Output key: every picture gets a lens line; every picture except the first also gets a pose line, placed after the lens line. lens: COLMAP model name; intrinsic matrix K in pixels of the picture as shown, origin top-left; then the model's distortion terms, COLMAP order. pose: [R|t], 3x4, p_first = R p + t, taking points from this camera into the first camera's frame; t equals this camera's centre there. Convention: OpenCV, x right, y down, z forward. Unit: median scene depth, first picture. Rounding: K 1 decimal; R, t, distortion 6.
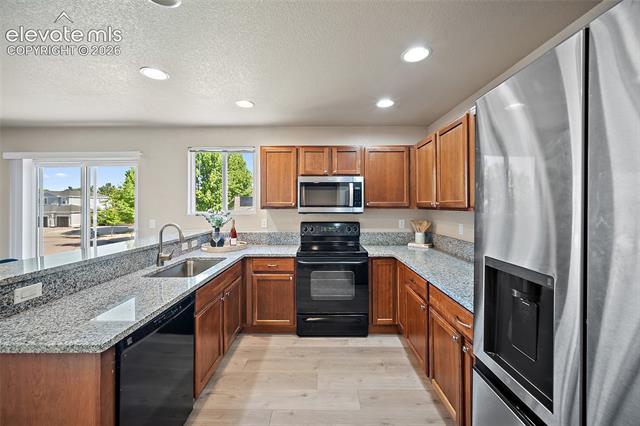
lens RADIAL K [[252.1, 0, 316.7], [0, 252.1, 204.6], [0, 0, 1]] dist [-0.002842, -0.000359]
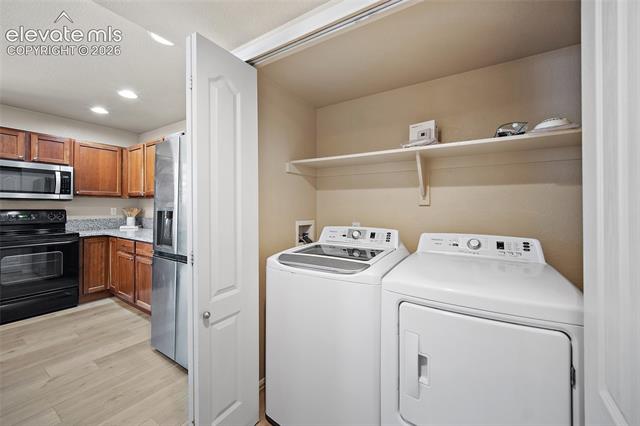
lens RADIAL K [[252.1, 0, 316.7], [0, 252.1, 204.6], [0, 0, 1]] dist [-0.002842, -0.000359]
pose [[0.530453, 0.010627, 0.847648, -0.182664], [-0.005299, 0.999943, -0.009221, 0.058542], [-0.847698, 0.000399, 0.530479, -0.499908]]
